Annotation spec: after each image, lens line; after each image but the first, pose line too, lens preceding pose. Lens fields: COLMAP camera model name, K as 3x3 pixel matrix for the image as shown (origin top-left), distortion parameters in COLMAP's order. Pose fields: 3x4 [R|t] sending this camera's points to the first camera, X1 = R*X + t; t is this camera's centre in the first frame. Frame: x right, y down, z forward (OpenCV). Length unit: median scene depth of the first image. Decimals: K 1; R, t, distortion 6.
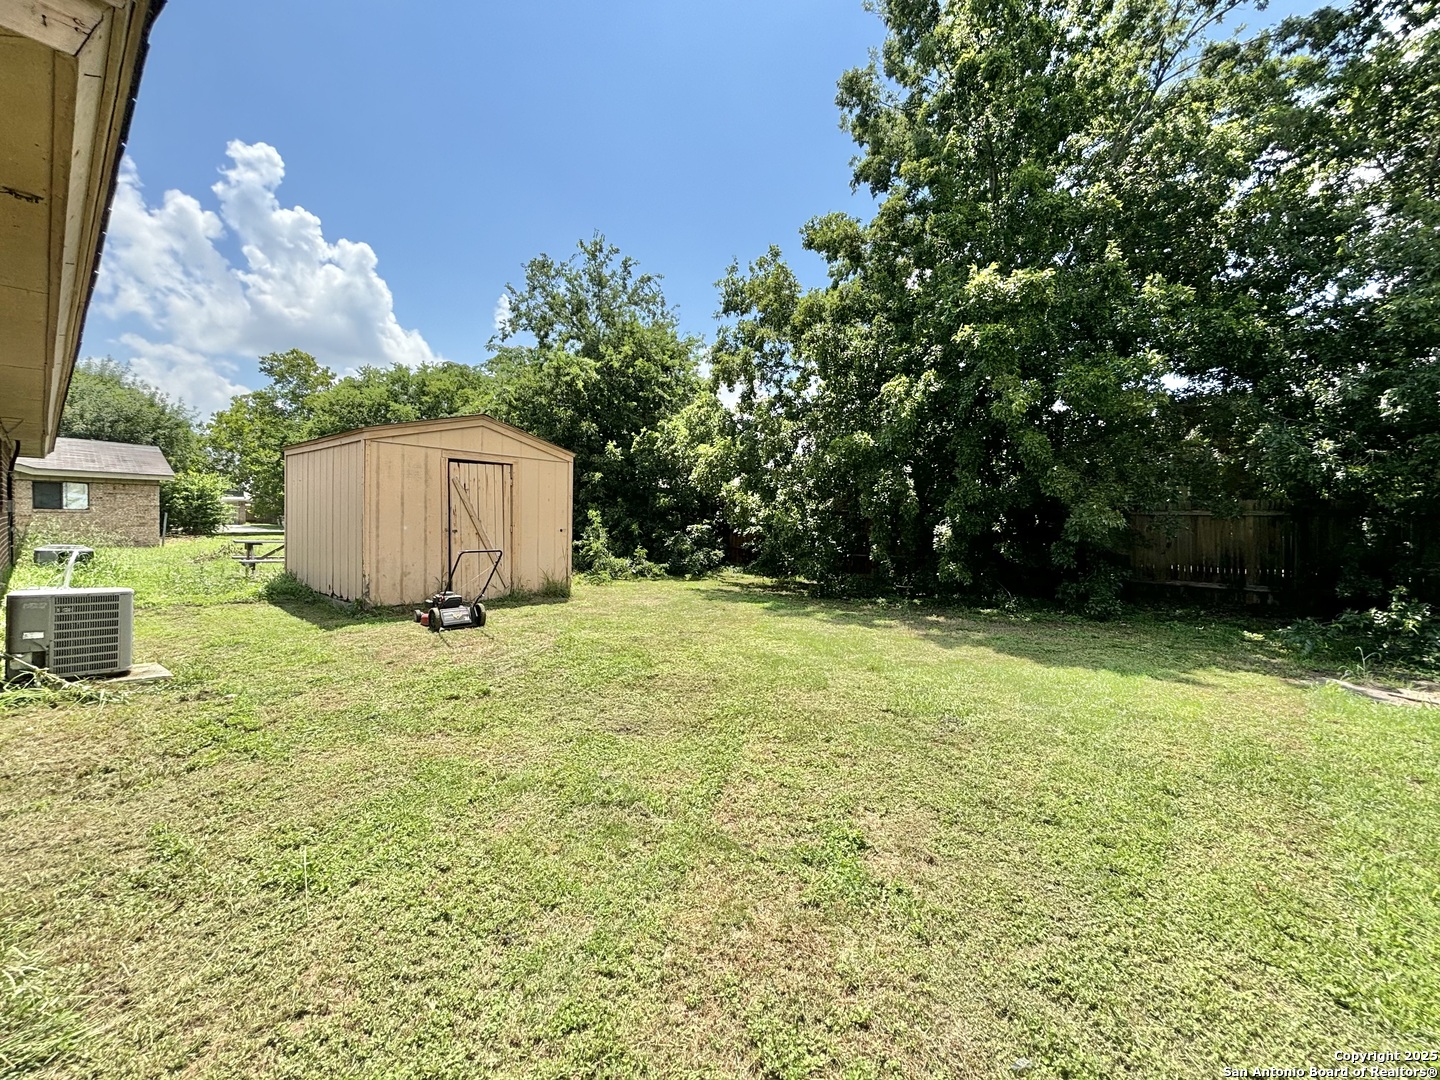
lens RADIAL K [[583.0, 0, 720.0], [0, 583.0, 540.0], [0, 0, 1]] dist [0.009019, -0.000062]
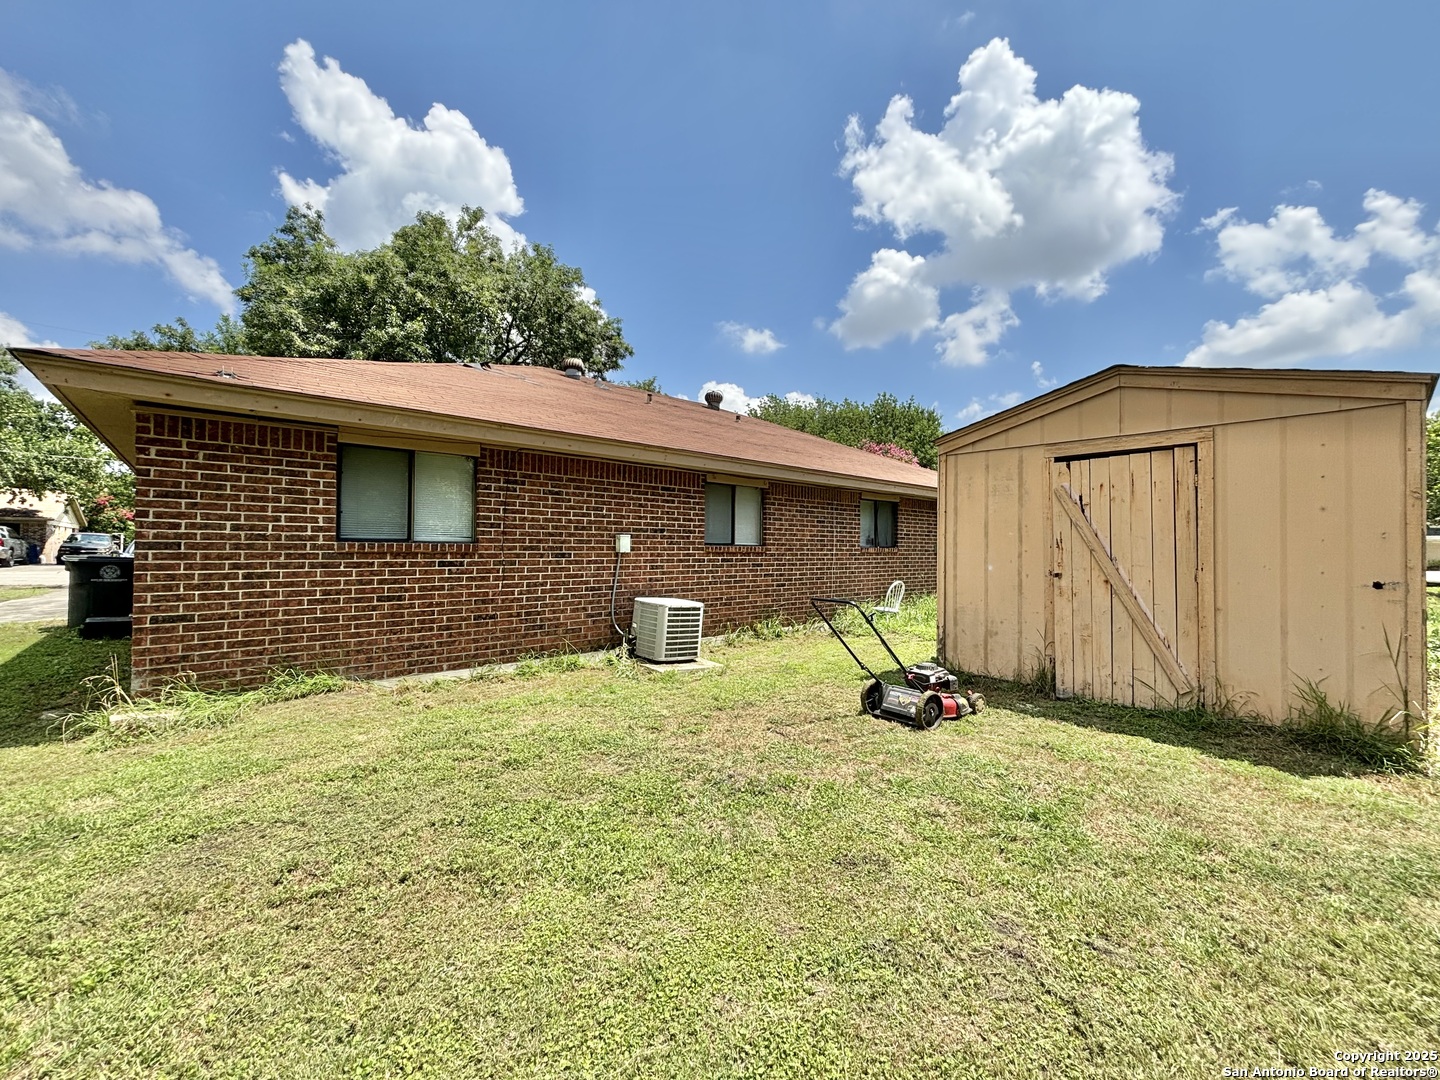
lens RADIAL K [[583.0, 0, 720.0], [0, 583.0, 540.0], [0, 0, 1]] dist [0.009019, -0.000062]
pose [[-0.114655, -0.026472, -0.993053, 0.188544], [-0.038364, 0.999017, -0.022201, -0.024619], [0.992664, 0.035552, -0.115557, 0.716923]]
